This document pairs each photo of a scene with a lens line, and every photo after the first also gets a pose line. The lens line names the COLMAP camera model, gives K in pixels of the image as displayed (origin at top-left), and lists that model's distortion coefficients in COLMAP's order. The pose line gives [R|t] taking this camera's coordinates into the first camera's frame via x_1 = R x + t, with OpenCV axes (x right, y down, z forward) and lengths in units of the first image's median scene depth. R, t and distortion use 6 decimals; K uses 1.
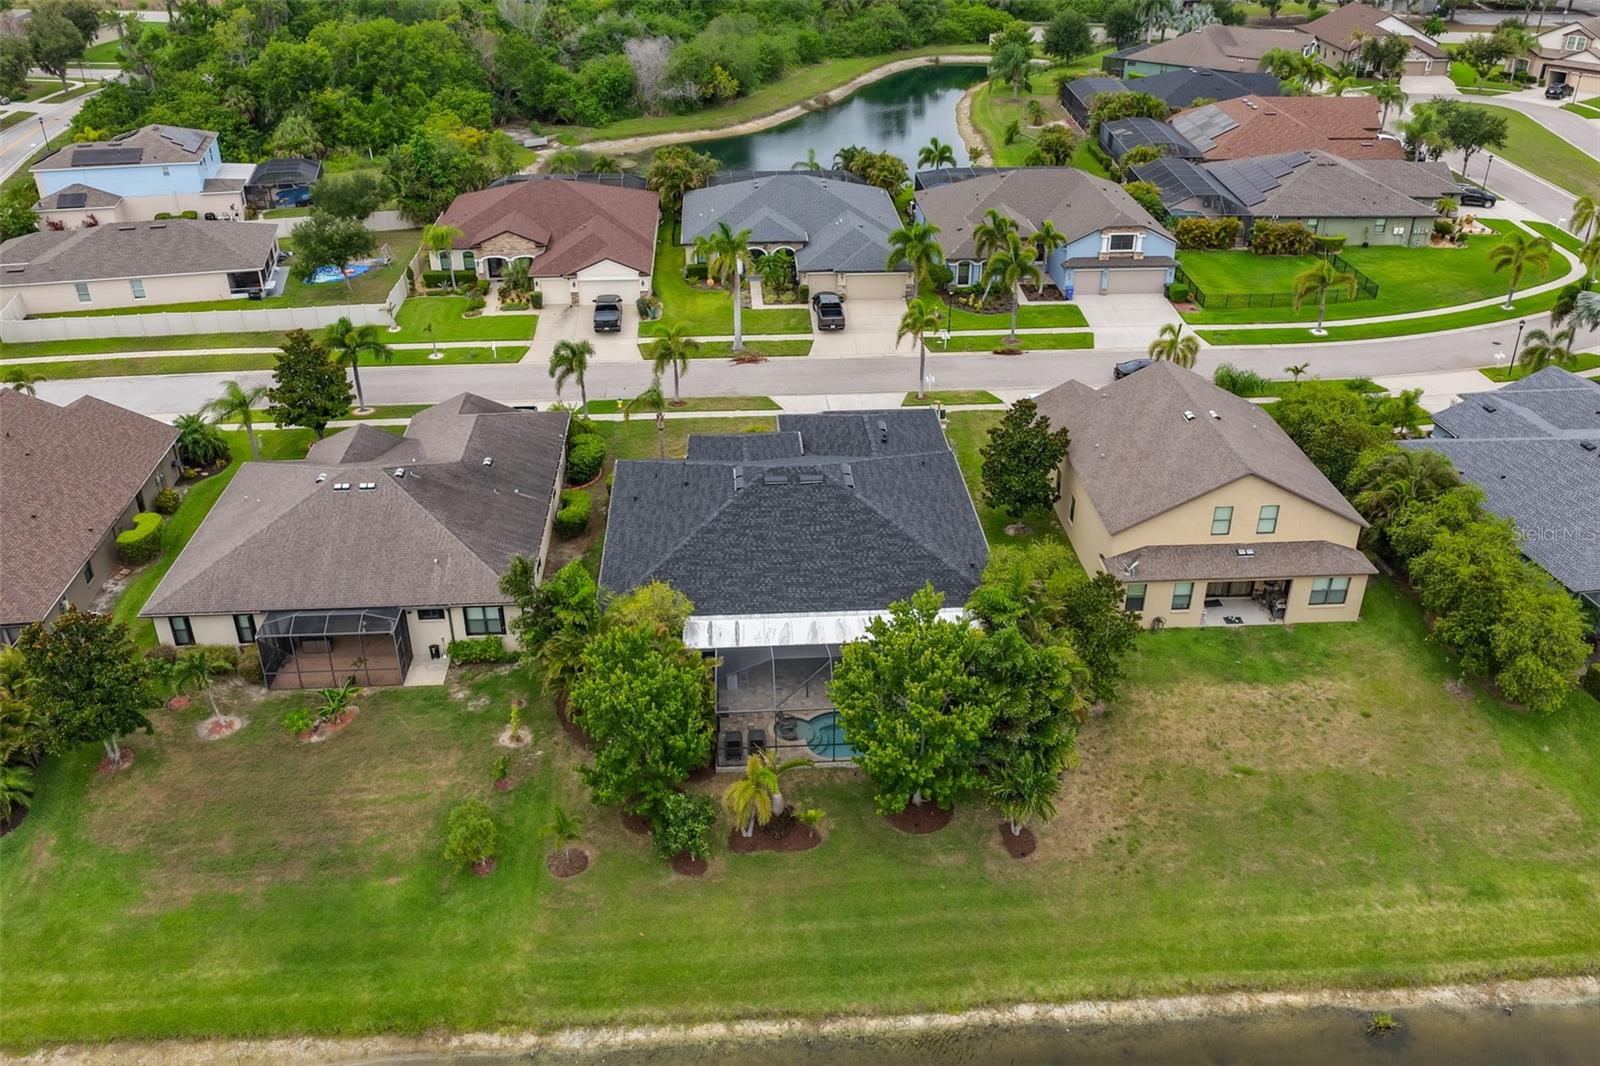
lens RADIAL K [[1328.7, 0, 809.5], [0, 1328.7, 534.6], [0, 0, 1]] dist [-0.004638, 0.006809]
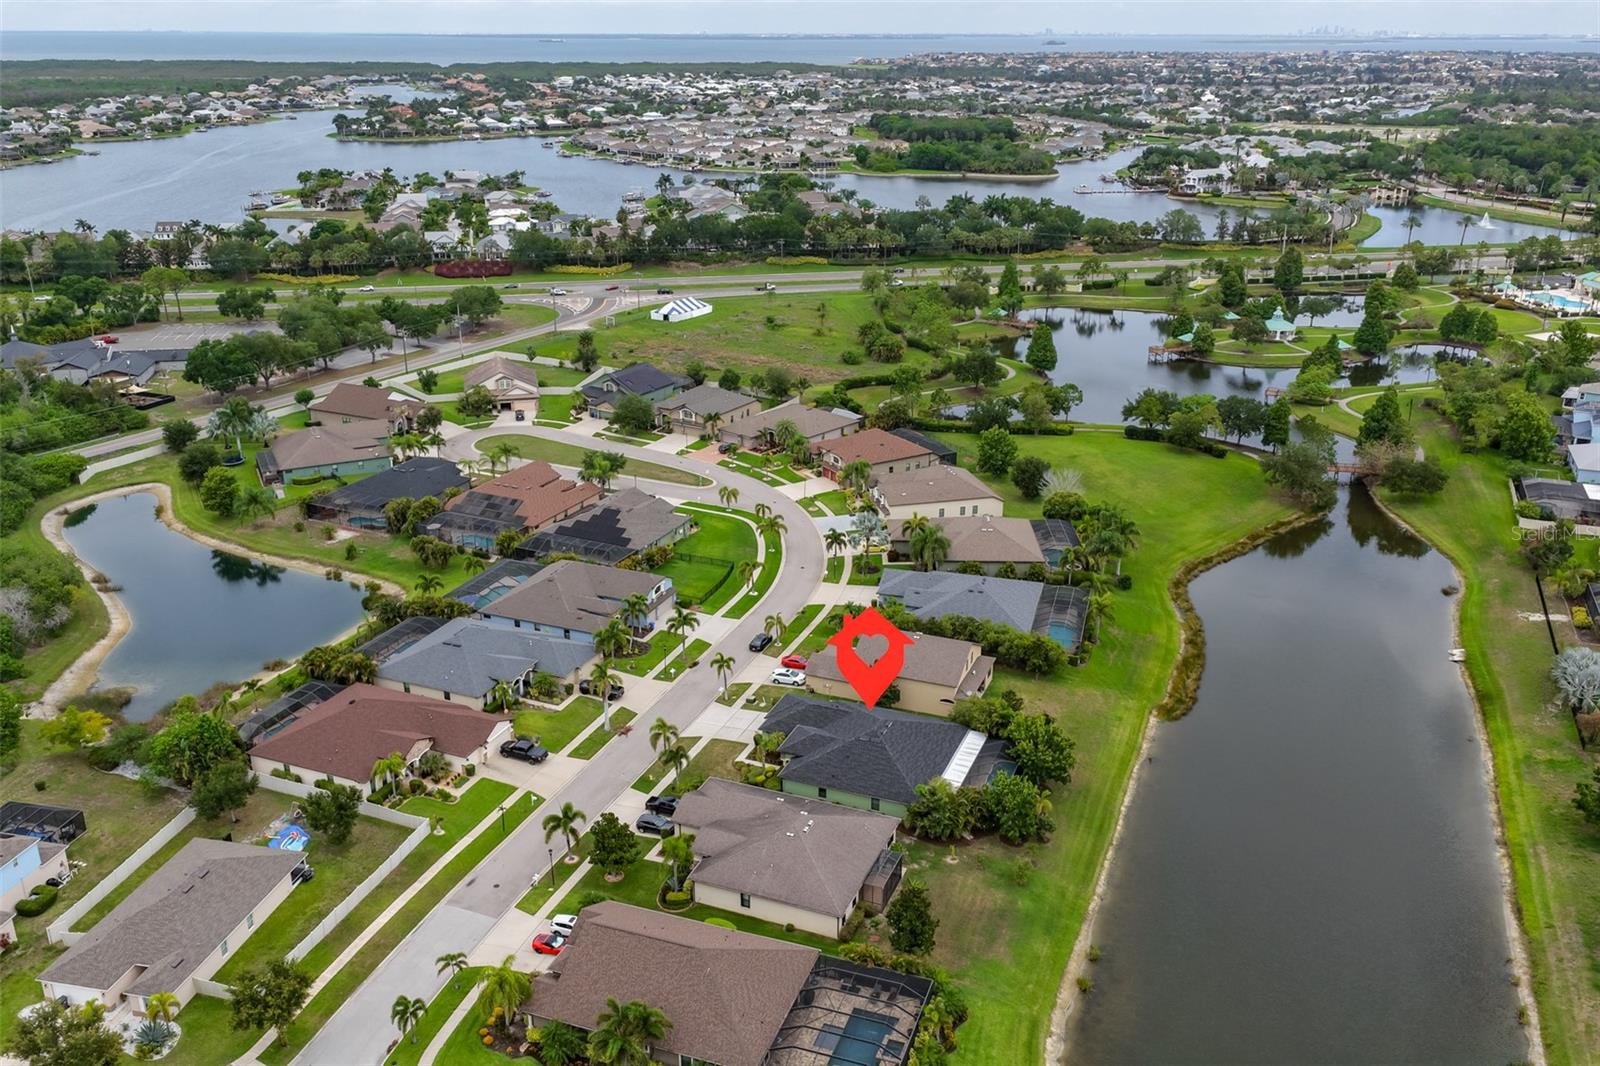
lens RADIAL K [[1328.7, 0, 809.5], [0, 1328.7, 534.6], [0, 0, 1]] dist [-0.004638, 0.006809]
pose [[0.430269, -0.321524, 0.843499, -1.387118], [0.436528, 0.892006, 0.117341, -0.486283], [-0.790134, 0.317722, 0.524157, -0.141701]]
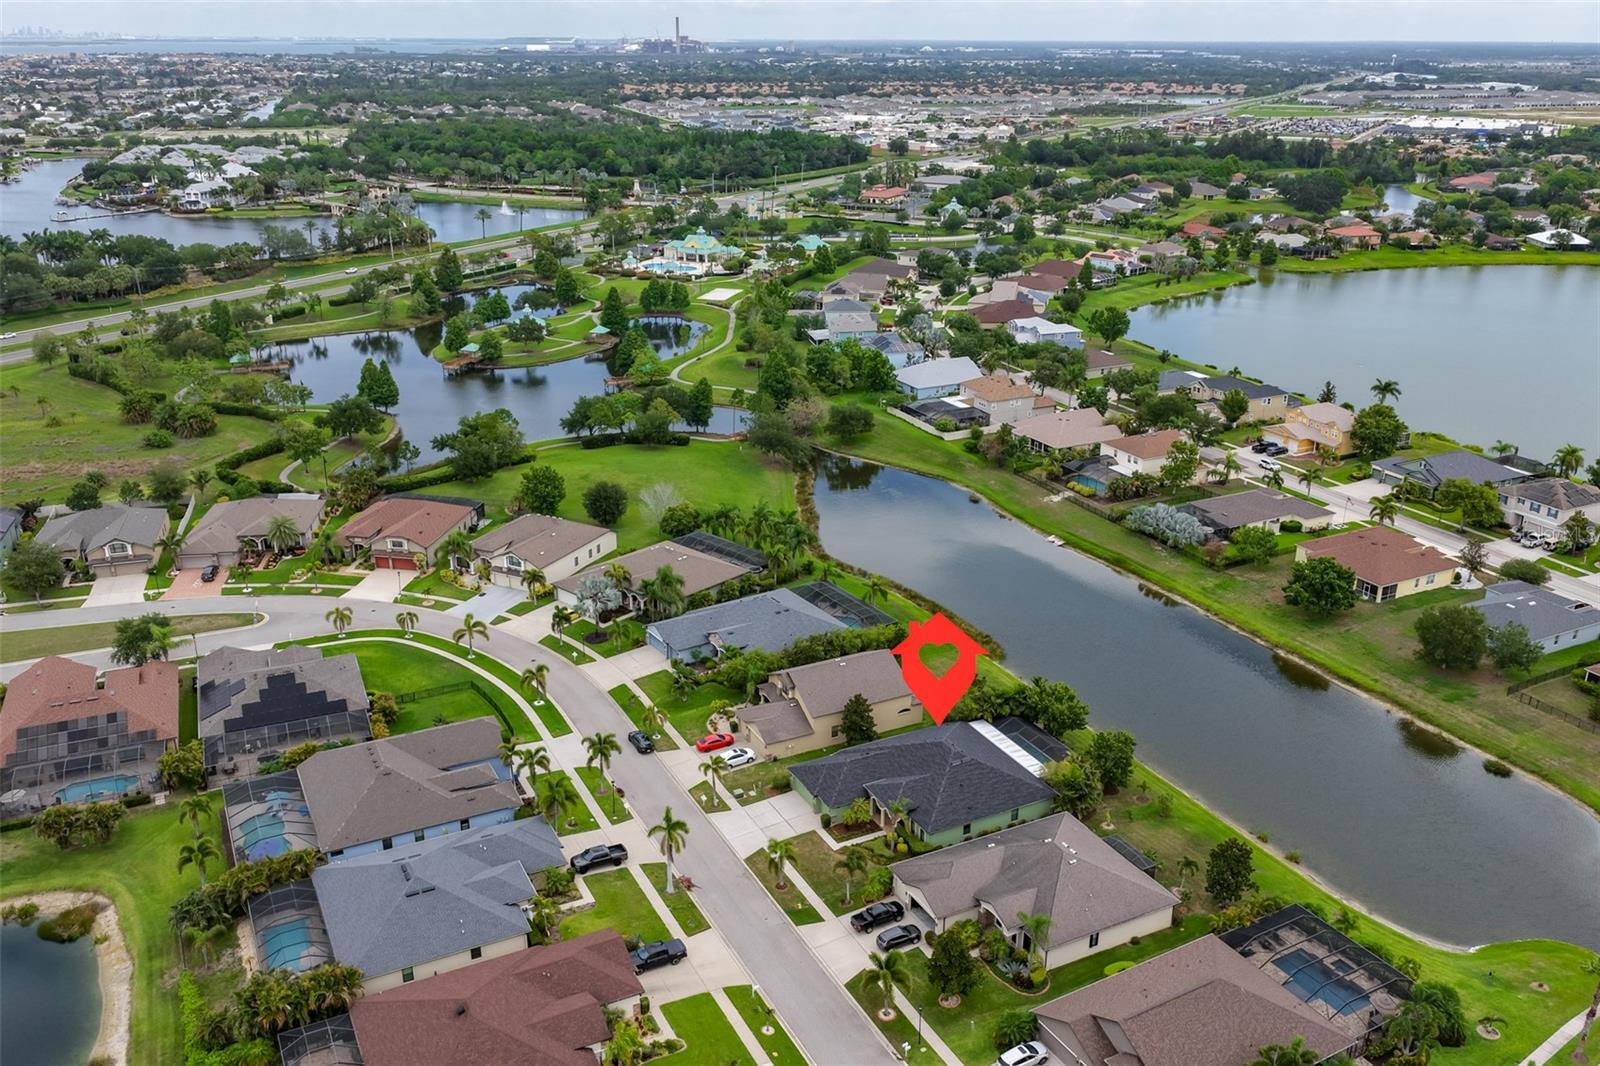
lens RADIAL K [[1328.7, 0, 809.5], [0, 1328.7, 534.6], [0, 0, 1]] dist [-0.004638, 0.006809]
pose [[-0.401700, -0.325177, 0.856094, -1.261690], [0.440293, 0.751117, 0.491899, -1.123709], [-0.802981, 0.574528, -0.158551, 1.006114]]
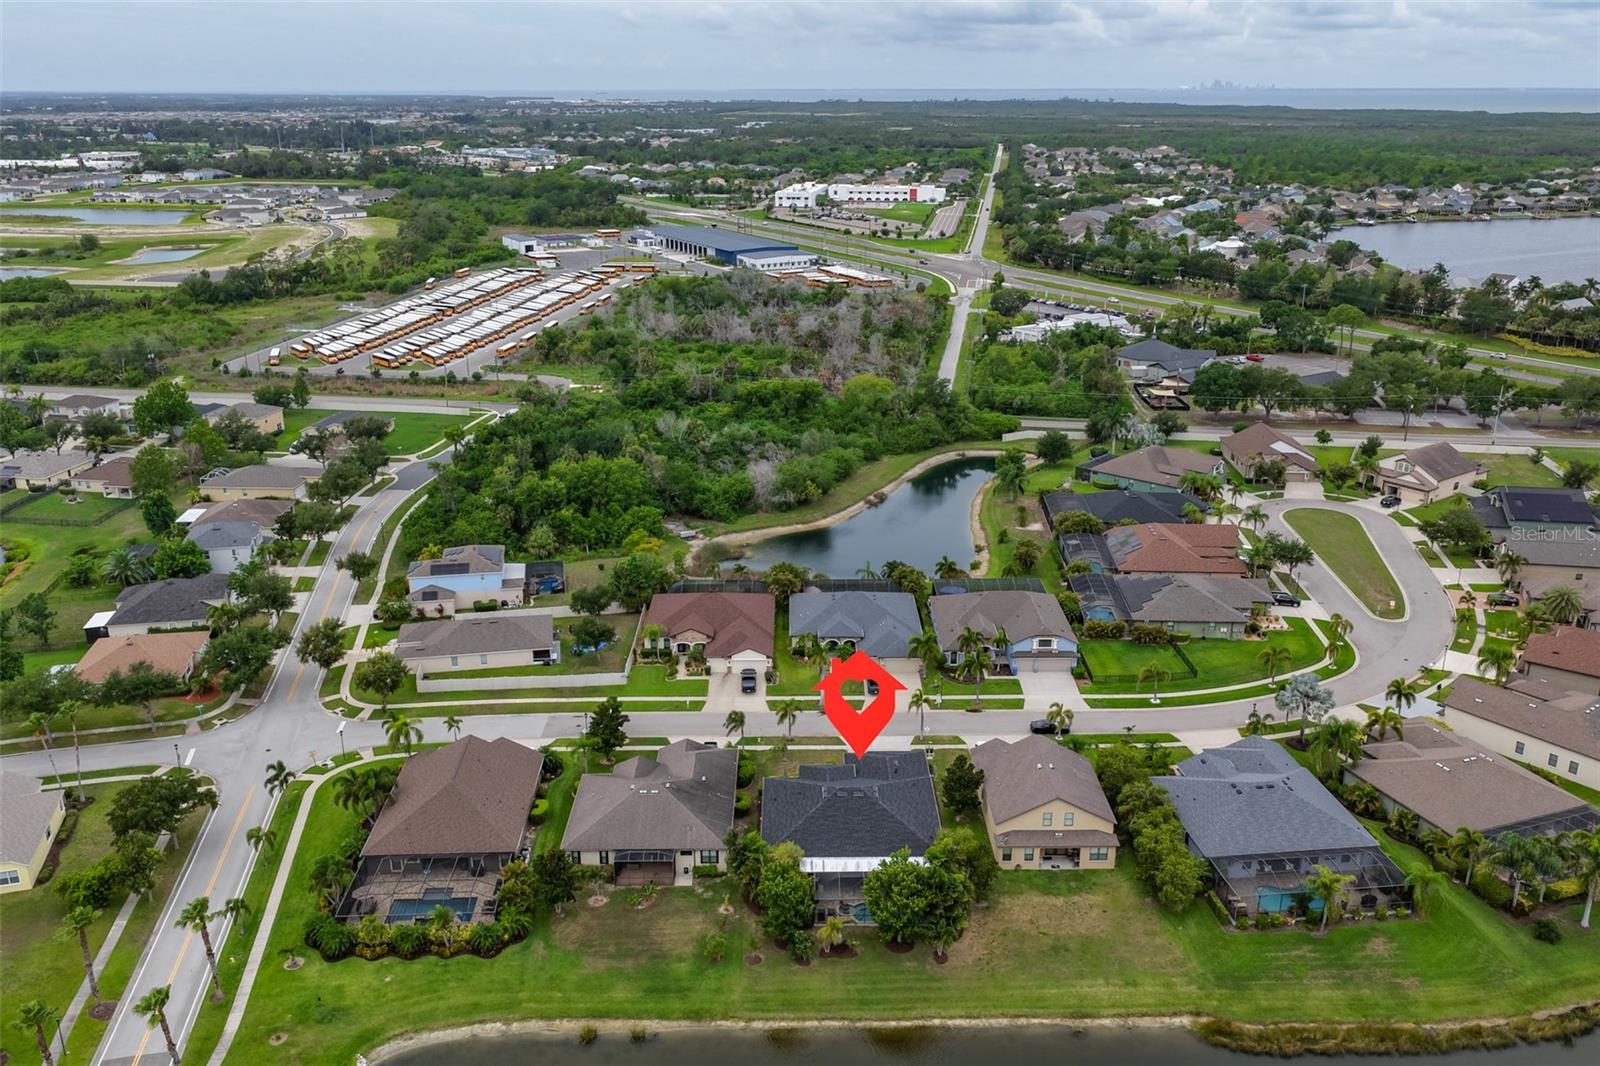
lens RADIAL K [[1328.7, 0, 809.5], [0, 1328.7, 534.6], [0, 0, 1]] dist [-0.004638, 0.006809]
pose [[0.998530, 0.015910, -0.051806, 0.020000], [-0.024968, 0.983497, -0.179193, -0.049786], [0.048100, 0.180223, 0.982449, -0.888377]]
